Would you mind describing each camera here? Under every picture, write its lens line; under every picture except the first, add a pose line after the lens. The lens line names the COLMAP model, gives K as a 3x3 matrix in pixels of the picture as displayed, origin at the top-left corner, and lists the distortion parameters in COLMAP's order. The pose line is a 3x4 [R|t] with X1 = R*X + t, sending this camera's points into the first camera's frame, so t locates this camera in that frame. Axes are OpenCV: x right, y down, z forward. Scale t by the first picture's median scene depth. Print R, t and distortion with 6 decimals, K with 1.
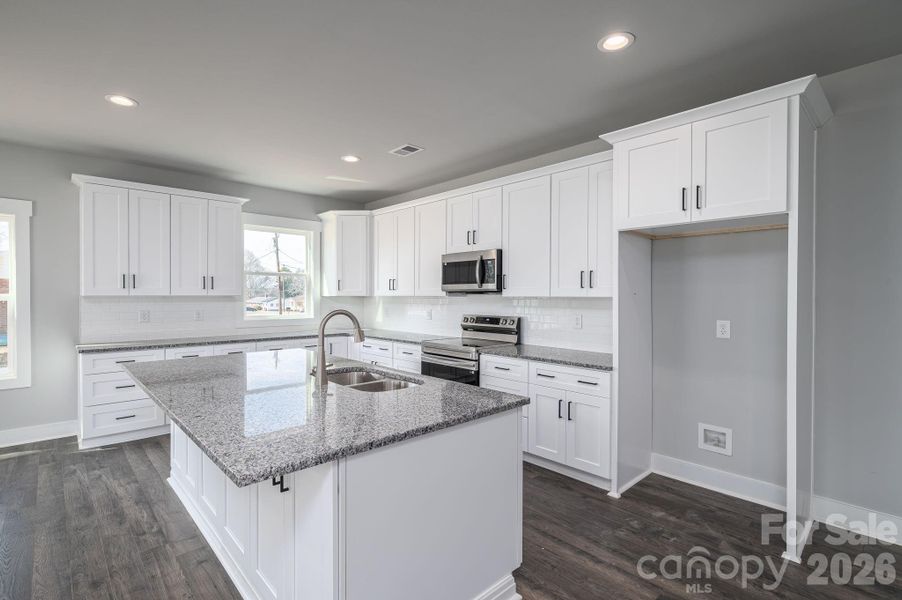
lens RADIAL K [[430.8, 0, 449.3], [0, 430.8, 298.4], [0, 0, 1]] dist [0.002733, 0.000401]
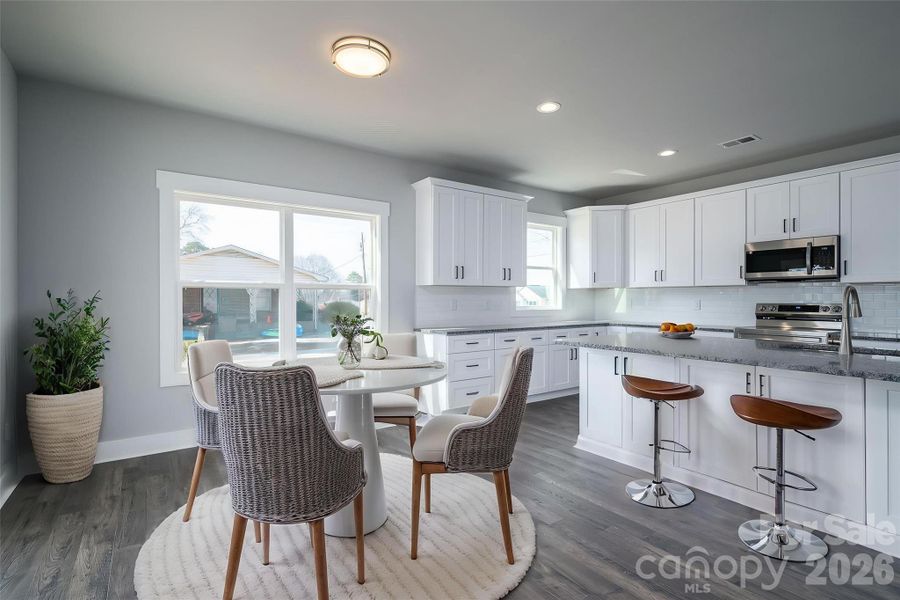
lens RADIAL K [[429.9, 0, 448.8], [0, 429.9, 299.5], [0, 0, 1]] dist [0.002733, 0.000401]
pose [[0.991696, -0.003674, -0.128548, -0.608230], [0.002987, 0.999980, -0.005537, 0.035429], [0.128566, 0.005107, 0.991688, -0.100916]]
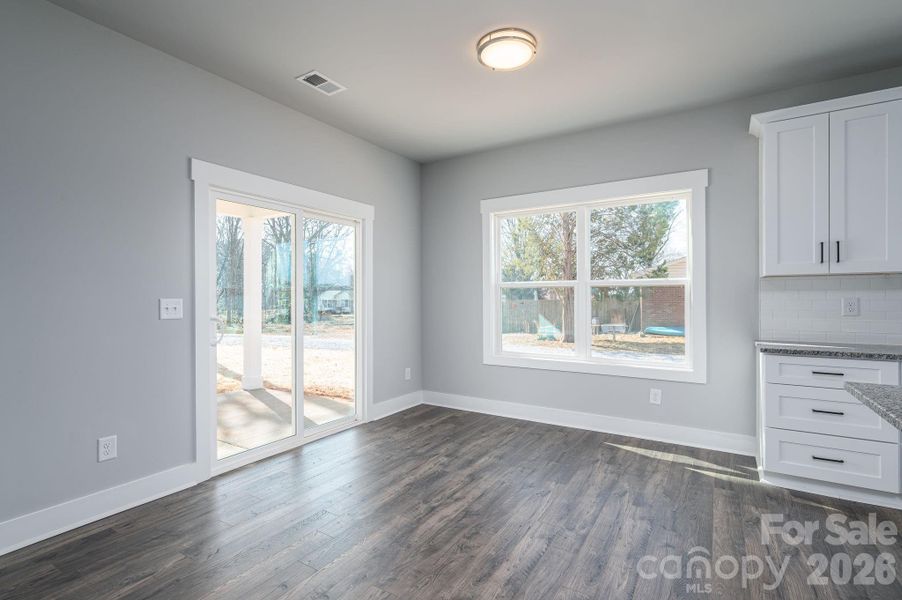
lens RADIAL K [[430.8, 0, 450.7], [0, 430.8, 298.7], [0, 0, 1]] dist [0.002733, 0.000401]
pose [[0.263181, 0.000883, -0.964746, -0.249233], [-0.002783, 0.999996, 0.000156, 0.032626], [0.964742, 0.002644, 0.263183, 0.258305]]
